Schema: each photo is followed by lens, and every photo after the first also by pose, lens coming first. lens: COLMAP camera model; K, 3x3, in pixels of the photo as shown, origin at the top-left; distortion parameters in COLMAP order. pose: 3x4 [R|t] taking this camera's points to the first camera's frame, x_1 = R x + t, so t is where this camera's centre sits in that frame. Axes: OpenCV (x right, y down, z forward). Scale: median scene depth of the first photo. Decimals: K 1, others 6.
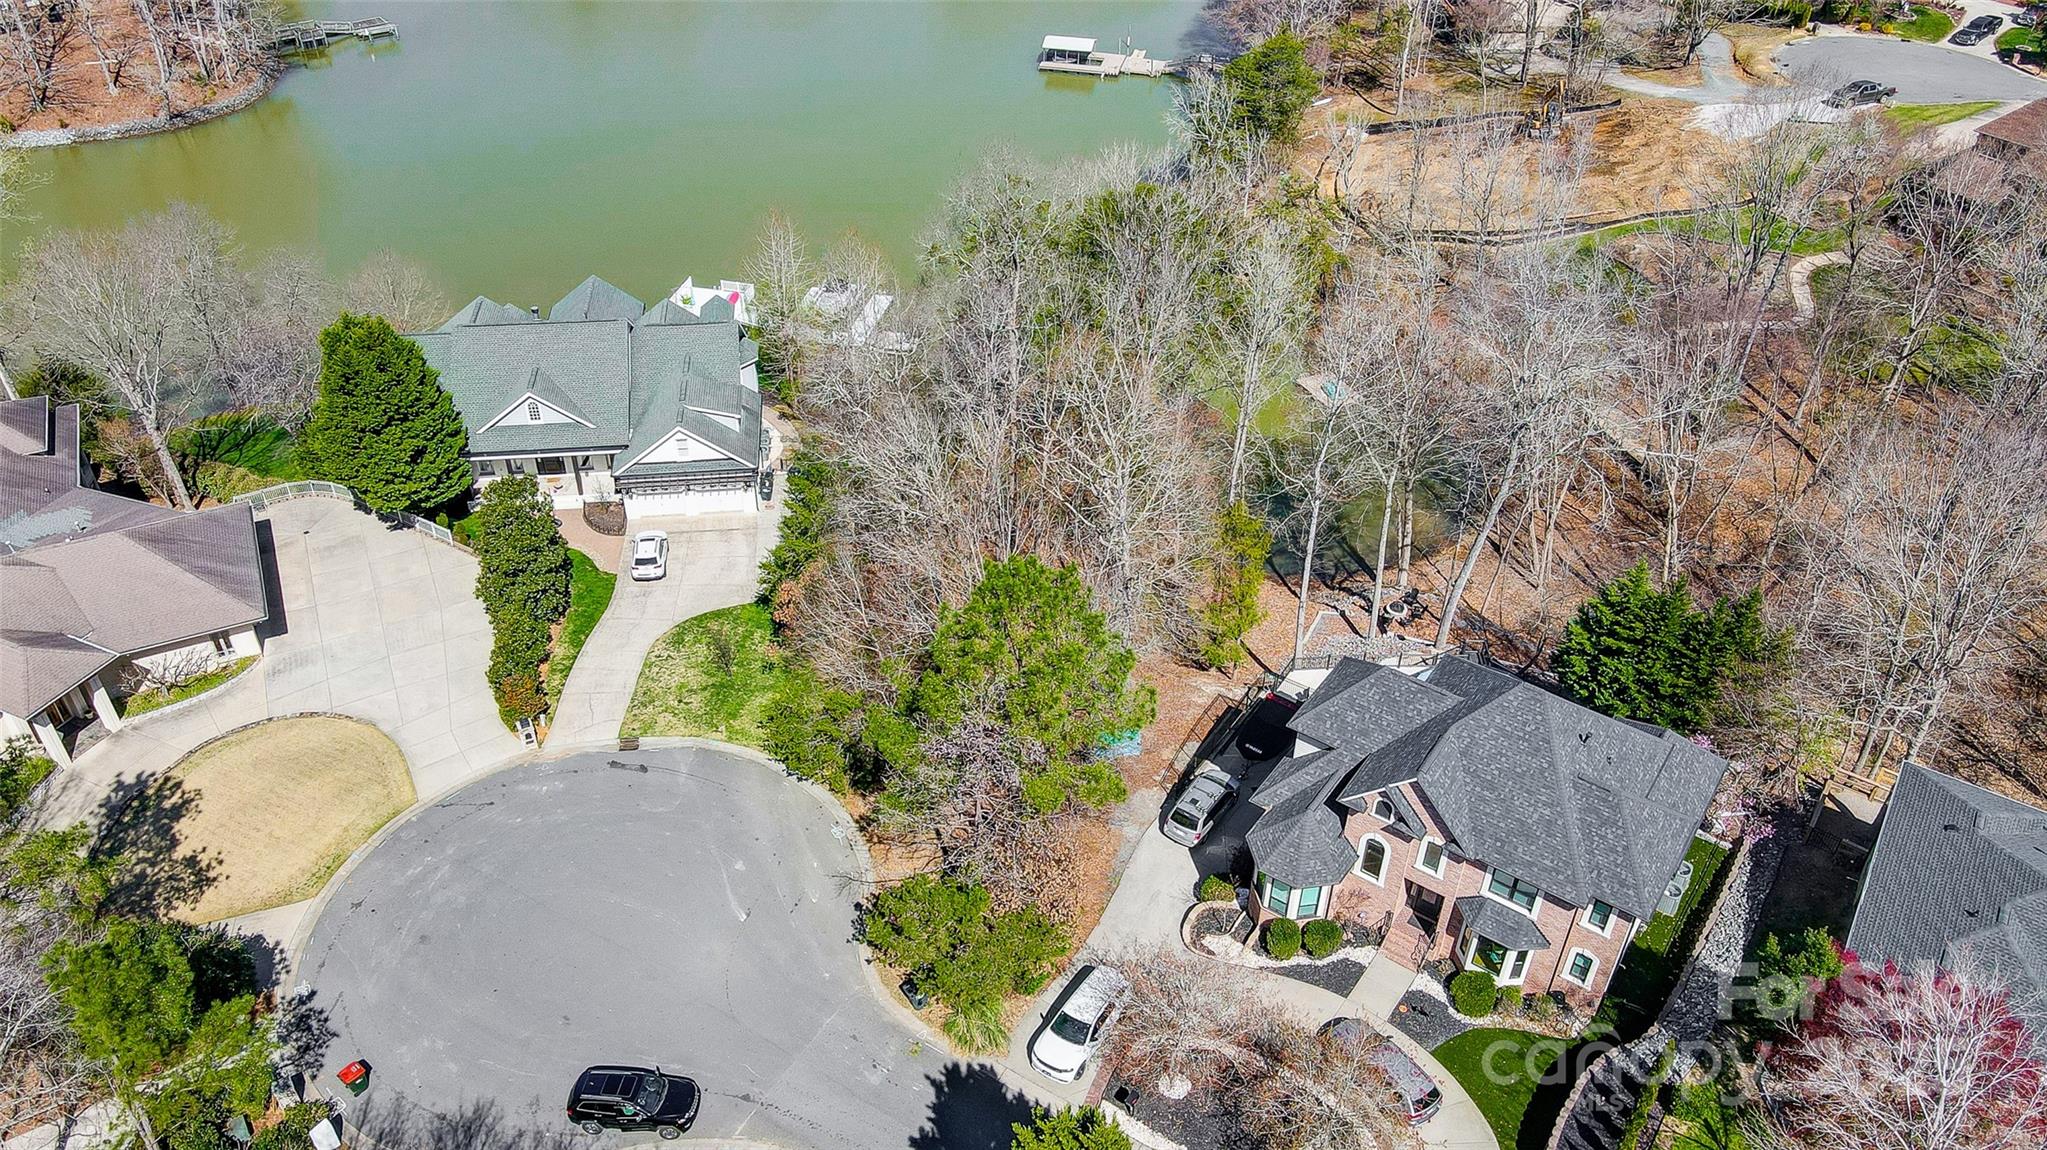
lens RADIAL K [[1492.9, 0, 1023.9], [0, 1492.9, 576.5], [0, 0, 1]] dist [0.033133, 0.001339]
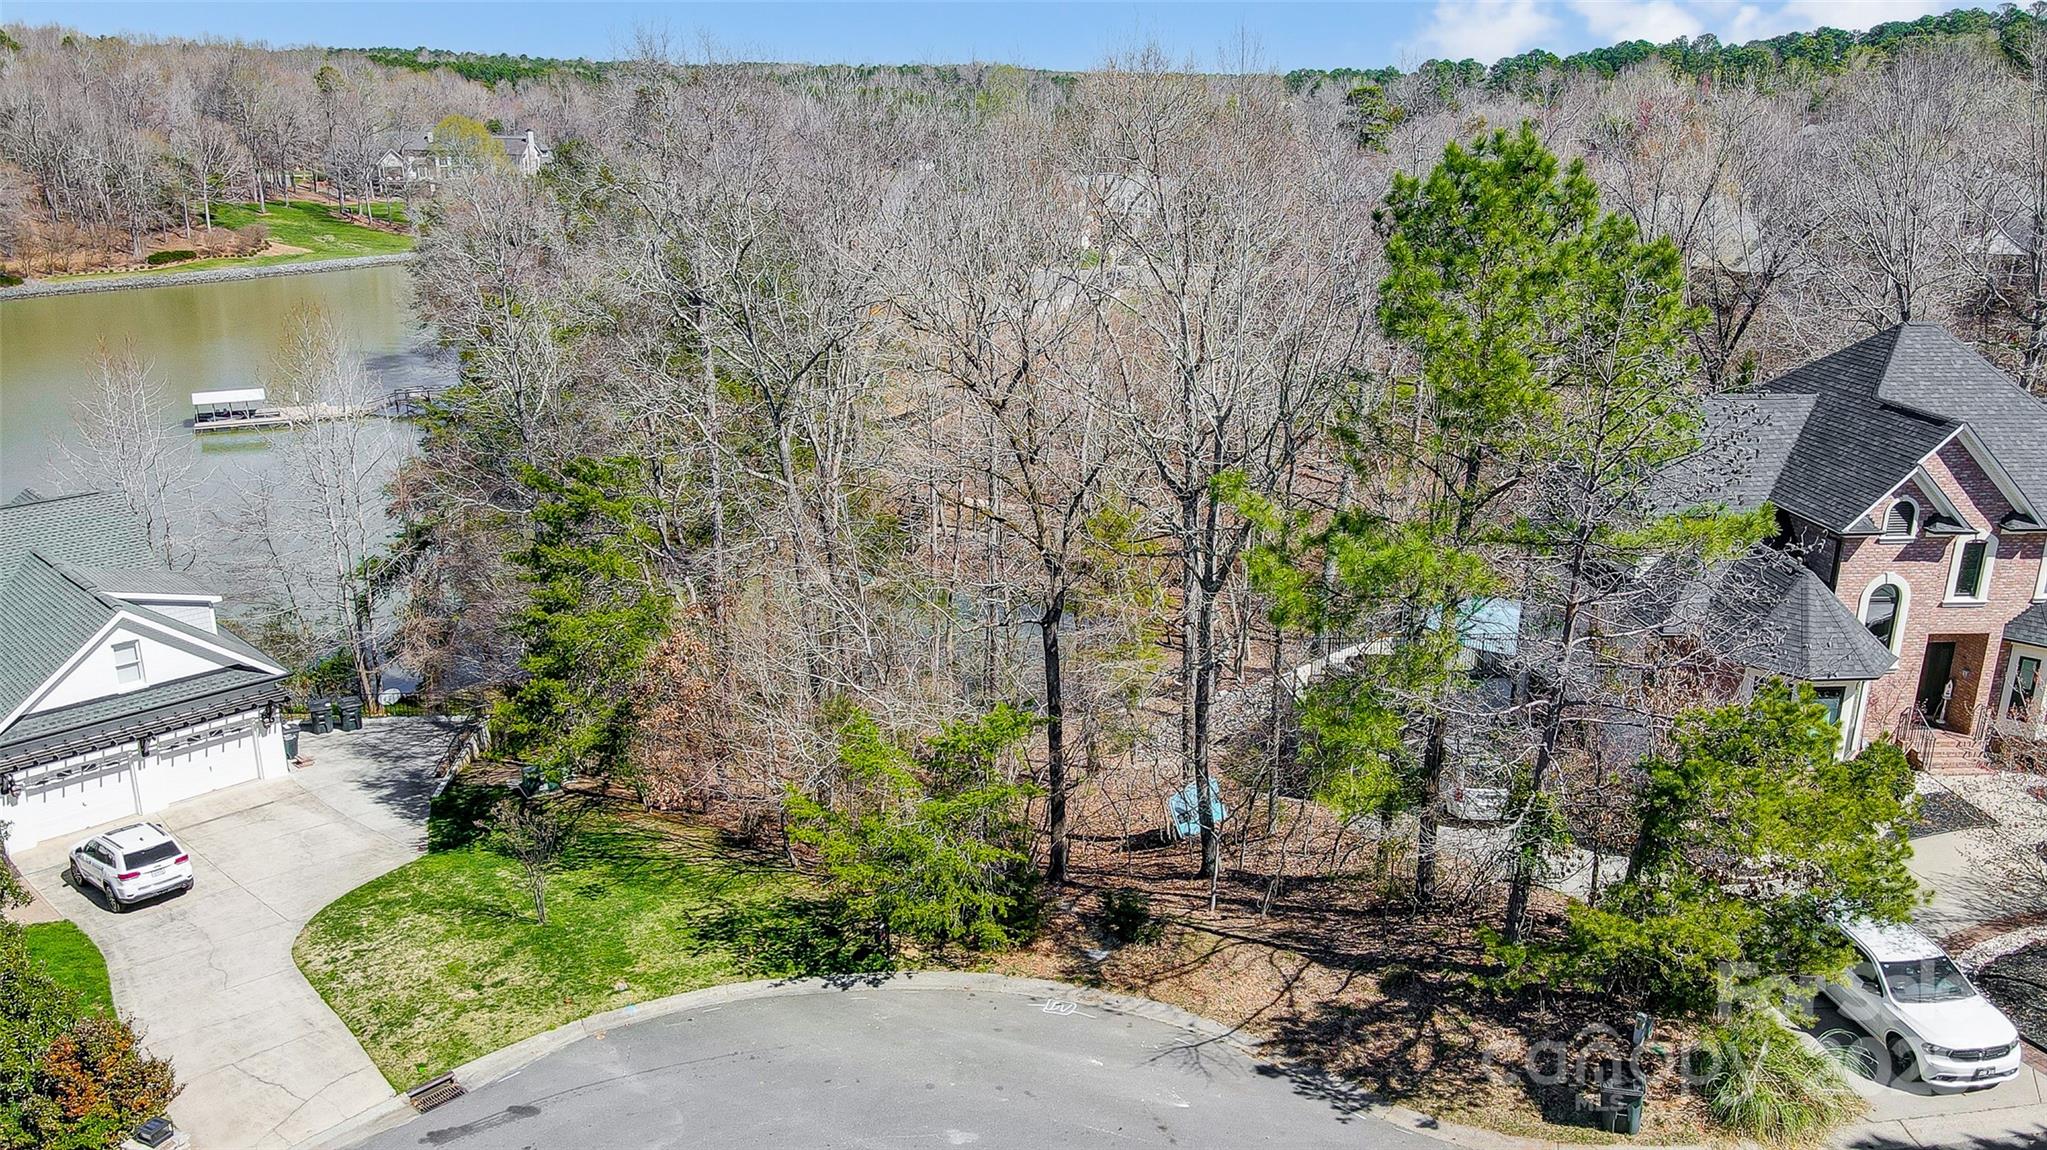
lens RADIAL K [[1492.9, 0, 1020.4], [0, 1492.9, 573.3], [0, 0, 1]] dist [0.033133, 0.001339]
pose [[0.774778, -0.189342, 0.603215, -0.360574], [0.382469, 0.900085, -0.208723, 0.130890], [-0.503425, 0.392425, 0.769783, 0.545297]]
